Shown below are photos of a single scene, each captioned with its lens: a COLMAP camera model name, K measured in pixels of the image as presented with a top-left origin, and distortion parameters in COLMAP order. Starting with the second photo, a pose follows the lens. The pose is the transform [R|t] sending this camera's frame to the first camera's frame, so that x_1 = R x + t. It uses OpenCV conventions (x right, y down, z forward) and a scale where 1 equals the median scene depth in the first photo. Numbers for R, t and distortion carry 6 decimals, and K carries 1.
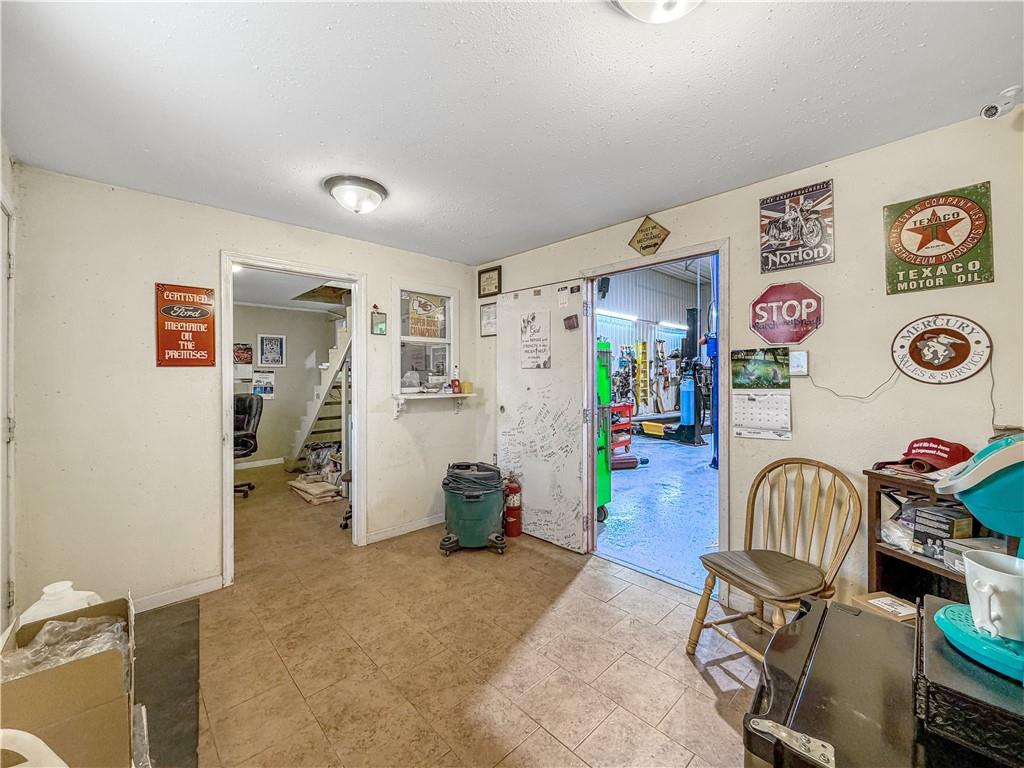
lens RADIAL K [[414.9, 0, 511.5], [0, 414.9, 375.6], [0, 0, 1]] dist [-0.001295, 0.000069]
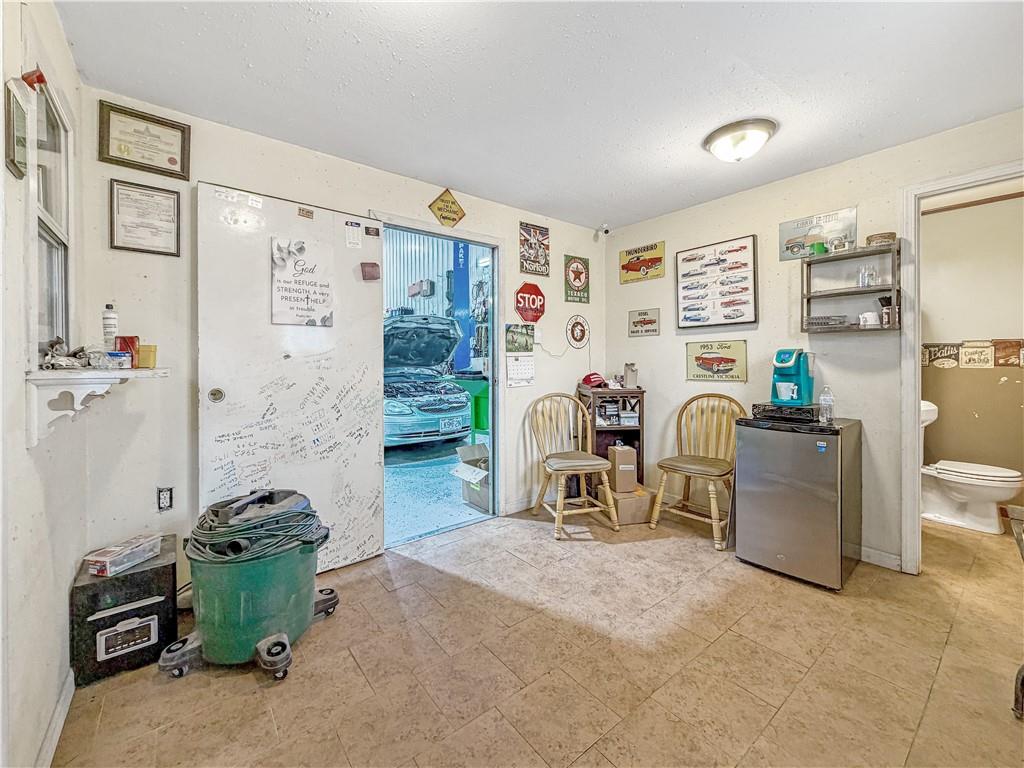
lens RADIAL K [[414.9, 0, 509.7], [0, 414.9, 361.1], [0, 0, 1]] dist [-0.001295, 0.000069]
pose [[0.099747, -0.005683, 0.994997, -0.862198], [0.004351, 0.999977, 0.005275, 0.056114], [-0.995003, 0.003803, 0.099770, 0.909356]]
